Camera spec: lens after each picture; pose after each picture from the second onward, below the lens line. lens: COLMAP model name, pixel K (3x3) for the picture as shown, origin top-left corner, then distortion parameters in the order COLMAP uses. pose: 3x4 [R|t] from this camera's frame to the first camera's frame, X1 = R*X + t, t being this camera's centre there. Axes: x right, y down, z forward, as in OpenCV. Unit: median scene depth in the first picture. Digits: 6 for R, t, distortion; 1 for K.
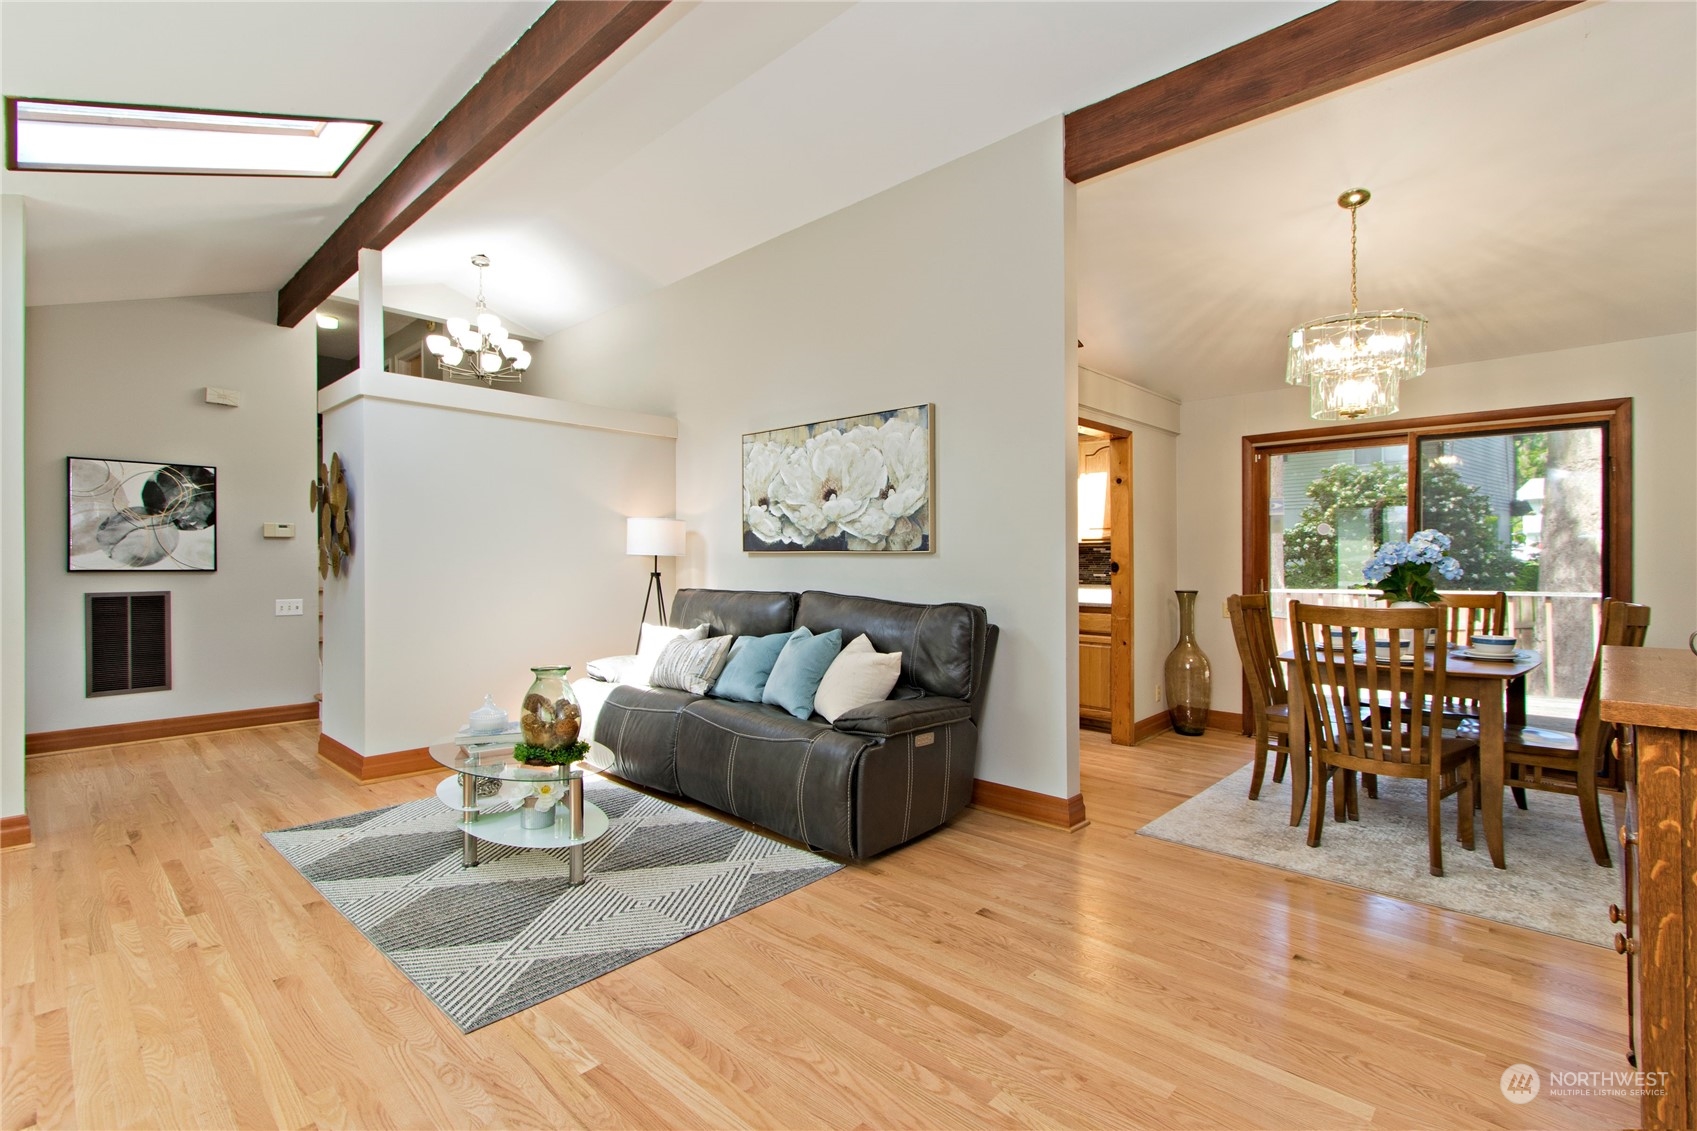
lens RADIAL K [[772.2, 0, 846.6], [0, 772.2, 559.8], [0, 0, 1]] dist [0.013789, -0.000306]
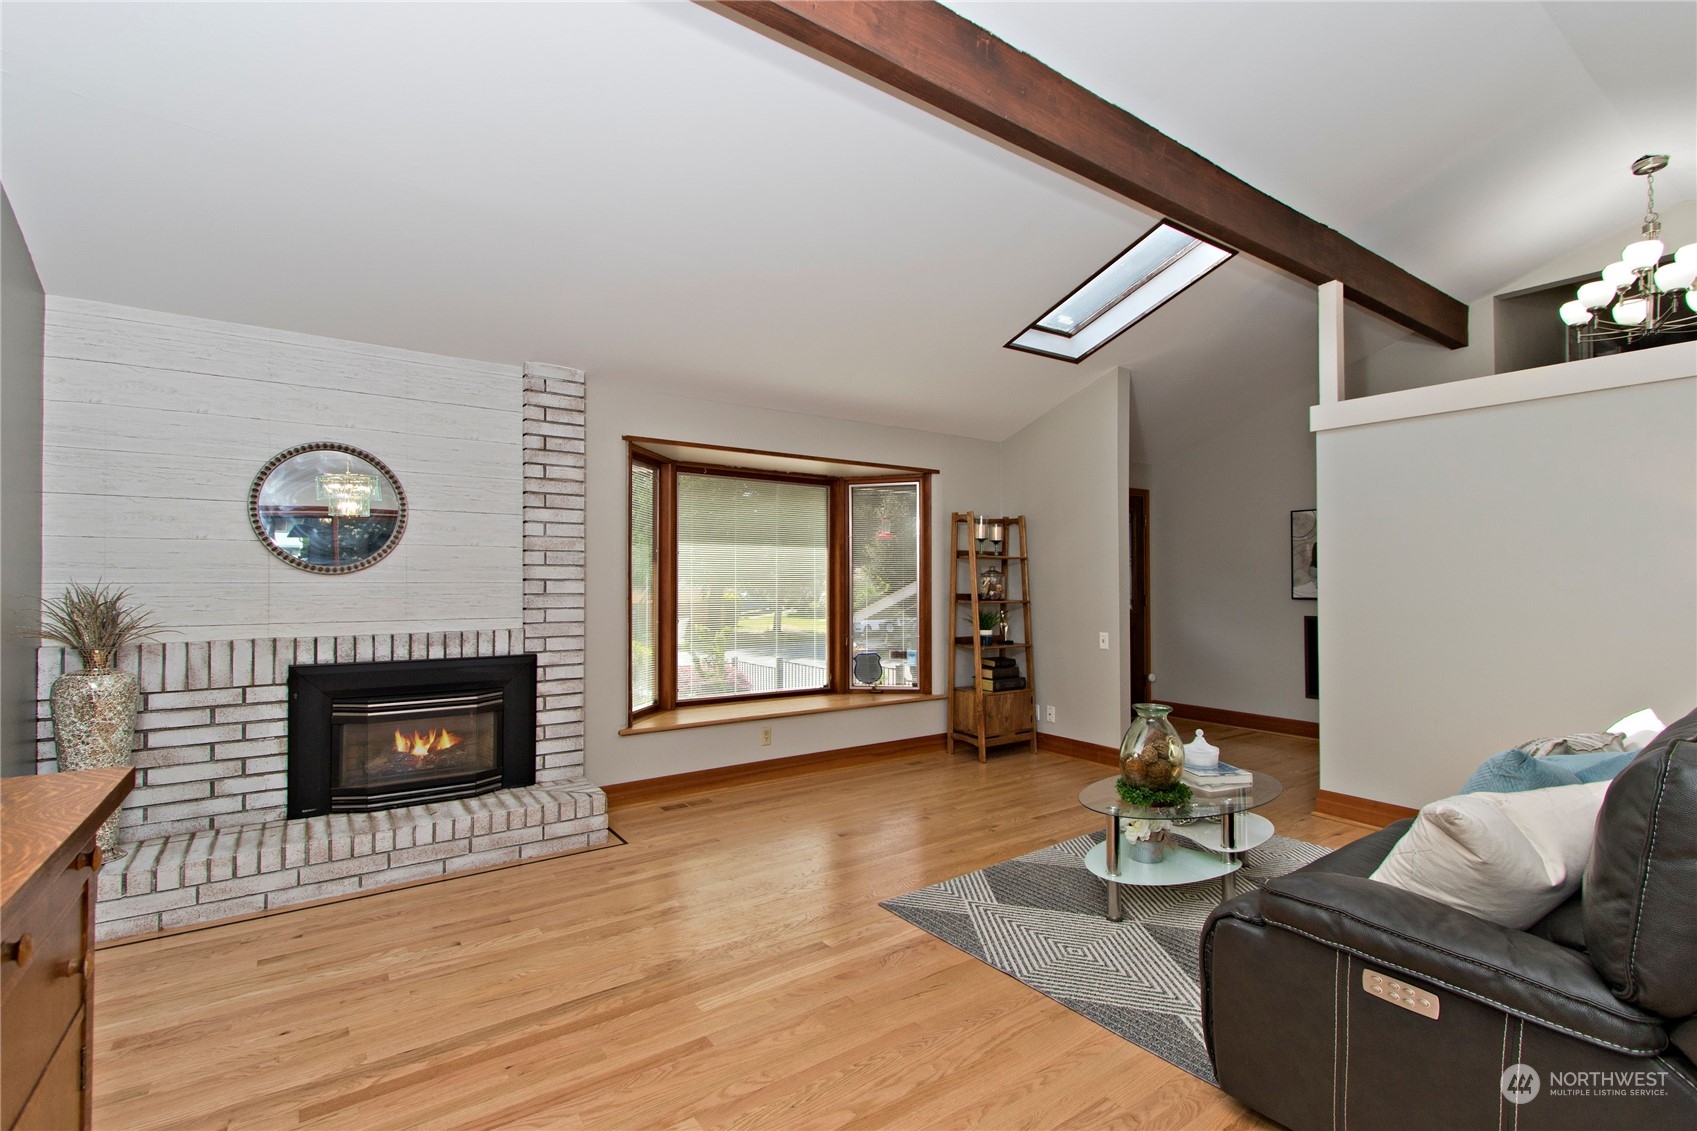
lens RADIAL K [[772.2, 0, 833.6], [0, 772.2, 573.7], [0, 0, 1]] dist [0.013789, -0.000306]
pose [[-0.199631, -0.008322, -0.979836, 0.431672], [0.000041, 0.999964, -0.008501, -0.015412], [0.979871, -0.001738, -0.199624, 0.503791]]
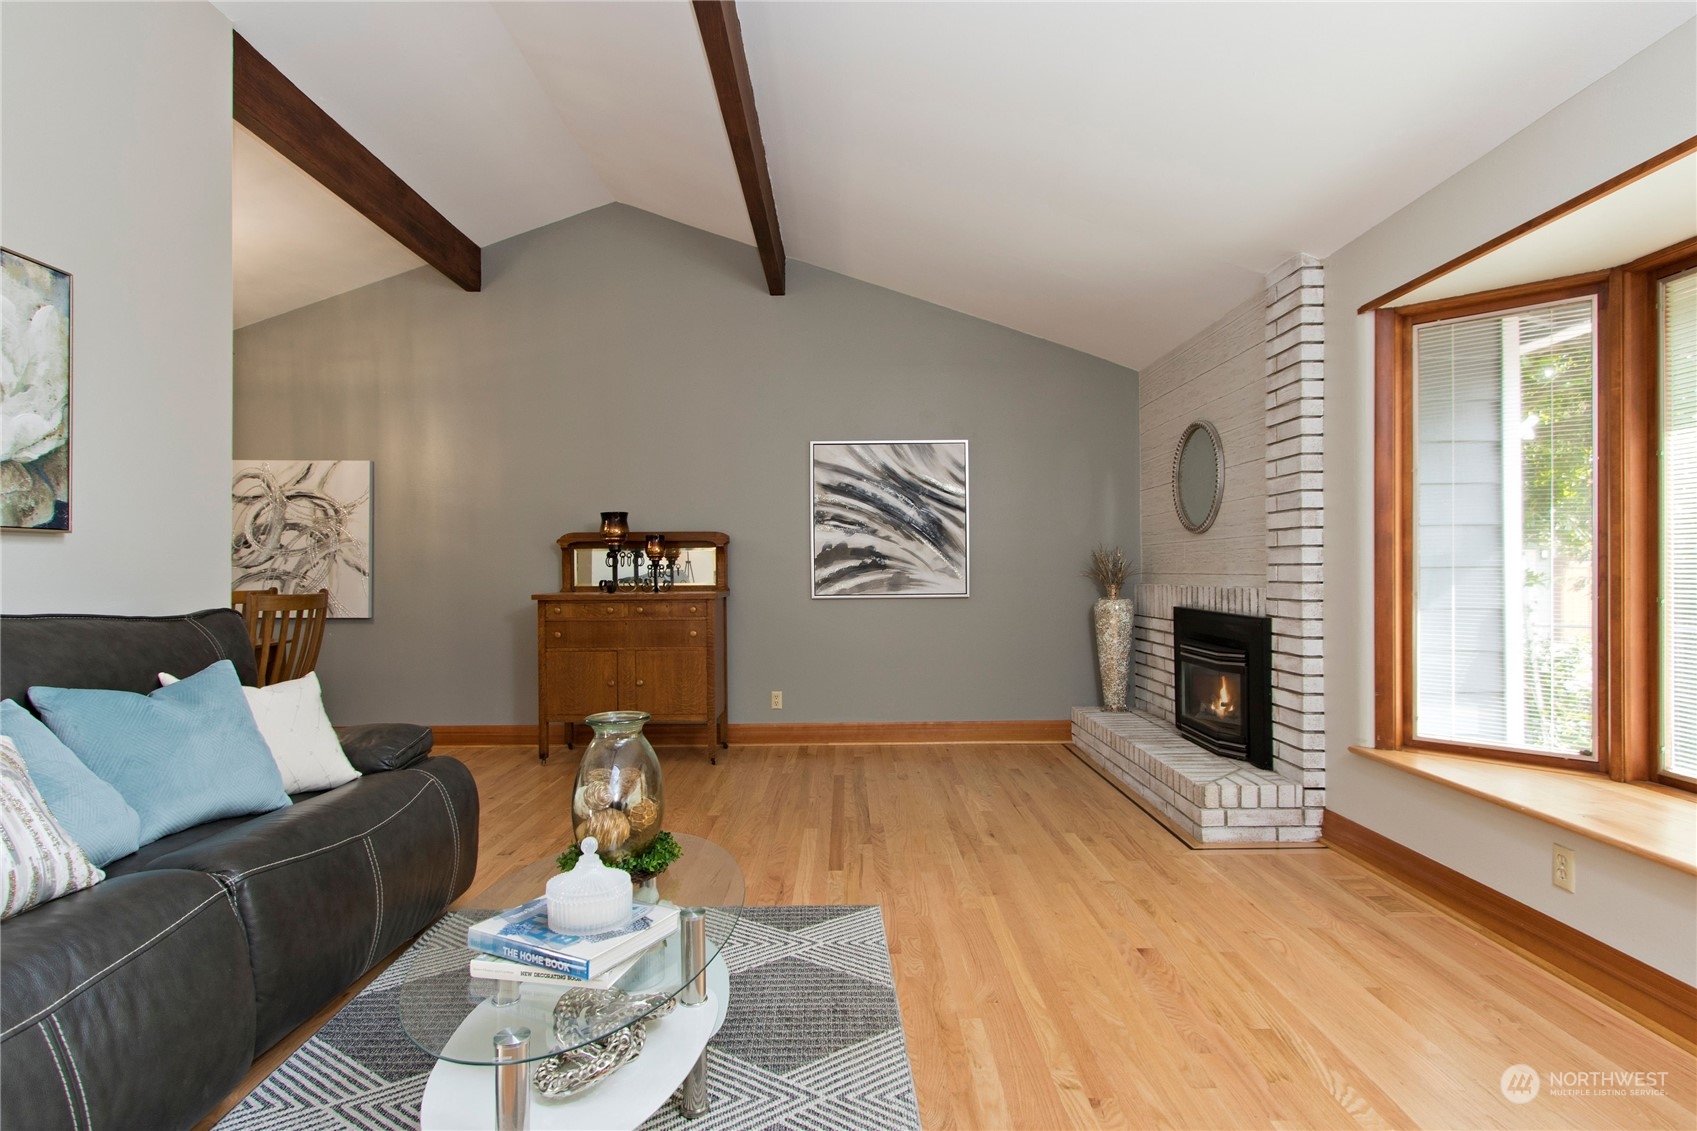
lens RADIAL K [[902.8, 0, 848.0], [0, 902.8, 562.1], [0, 0, 1]] dist [-0.003225, -0.001444]
pose [[-0.693610, 0.012774, 0.720238, -0.637723], [0.007517, 0.999917, -0.010495, 0.019189], [-0.720312, -0.001865, -0.693648, 0.860183]]
